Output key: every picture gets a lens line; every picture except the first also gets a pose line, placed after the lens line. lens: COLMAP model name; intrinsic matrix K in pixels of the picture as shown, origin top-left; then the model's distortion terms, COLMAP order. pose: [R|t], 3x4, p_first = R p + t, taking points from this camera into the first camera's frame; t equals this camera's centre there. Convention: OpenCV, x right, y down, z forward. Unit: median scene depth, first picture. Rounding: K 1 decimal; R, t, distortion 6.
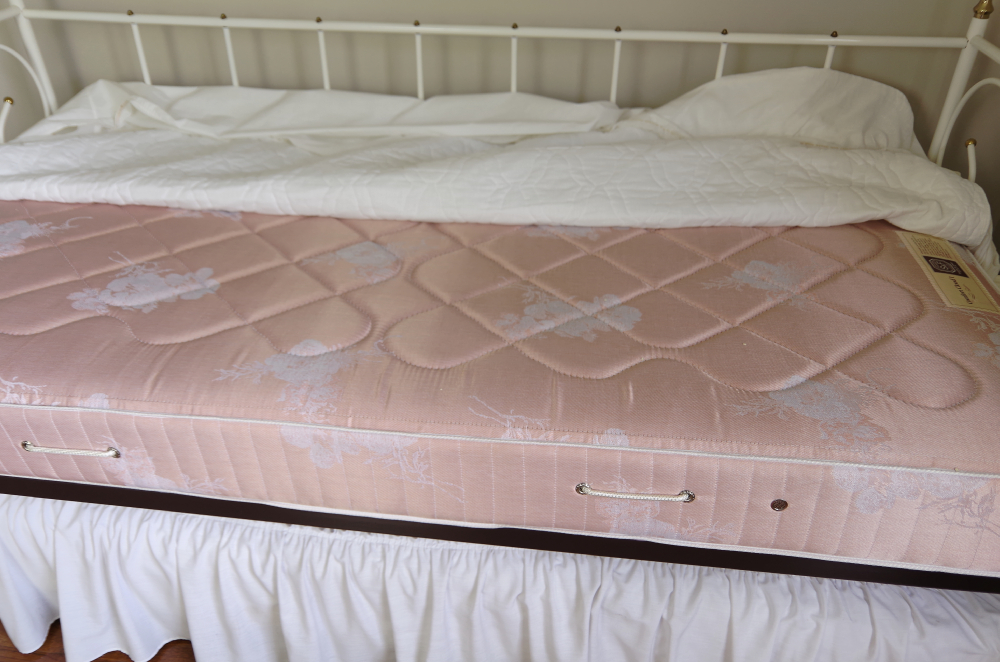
lens RADIAL K [[777.6, 0, 500.0], [0, 777.6, 331.0], [0, 0, 1]] dist [-0.004737, 0.005735]
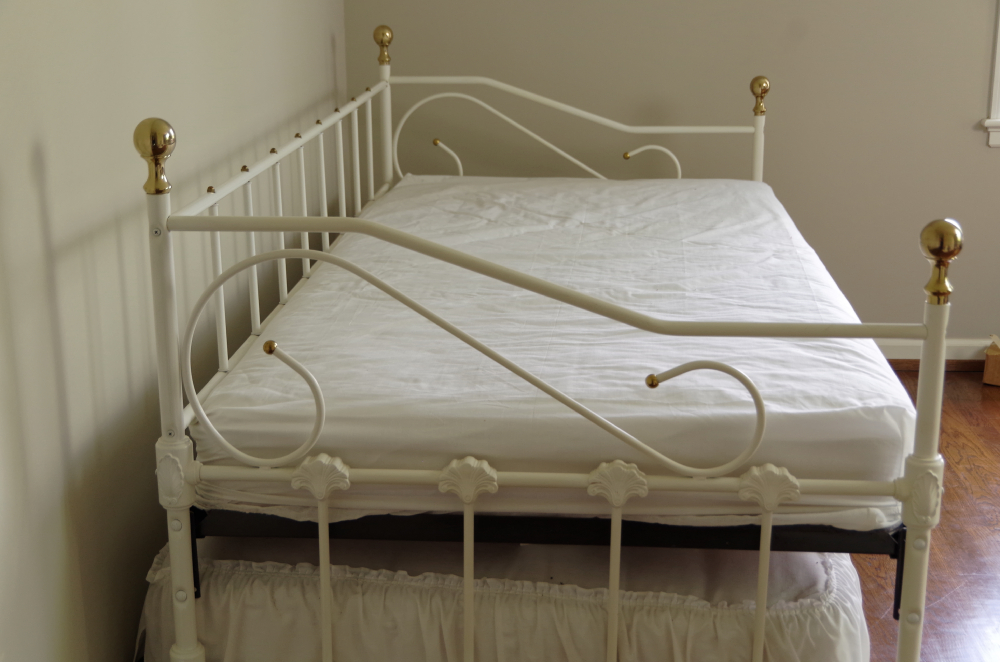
lens RADIAL K [[1409.2, 0, 496.6], [0, 1409.2, 348.9], [0, 0, 1]] dist [0.009480, 0.008992]
pose [[-0.054026, -0.274598, 0.960040, -2.408937], [0.566371, 0.783400, 0.255946, -0.680855], [-0.822378, 0.557566, 0.113200, 1.068316]]
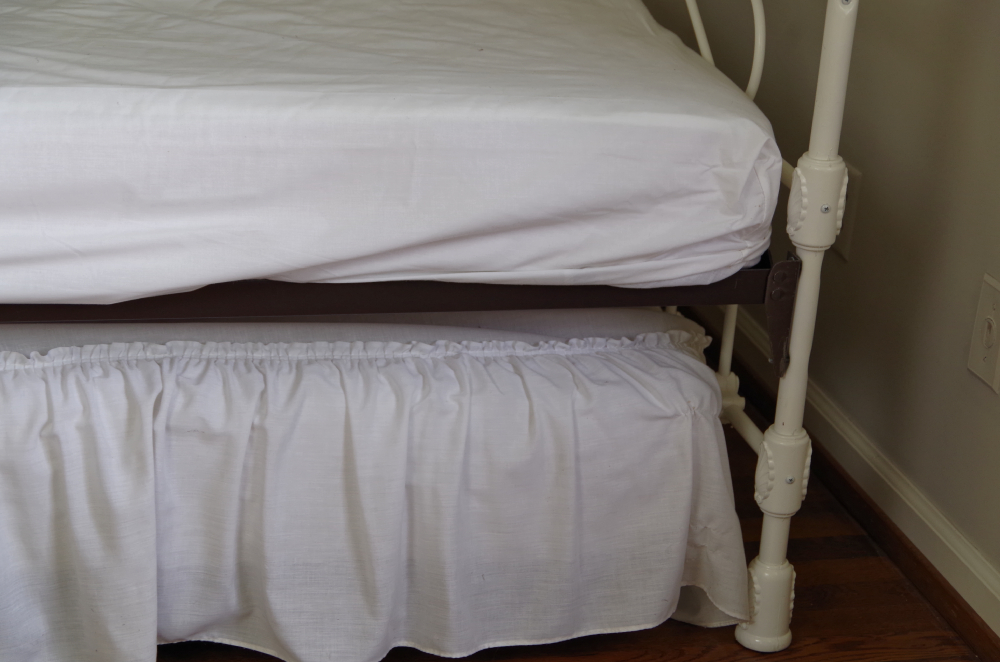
lens RADIAL K [[2116.9, 0, 501.6], [0, 2116.9, 347.1], [0, 0, 1]] dist [0.047111, -0.252098]
pose [[0.925360, -0.074316, 0.371735, -0.269785], [0.145136, 0.975336, -0.166301, 0.600872], [-0.350208, 0.207840, 0.913322, -0.780063]]
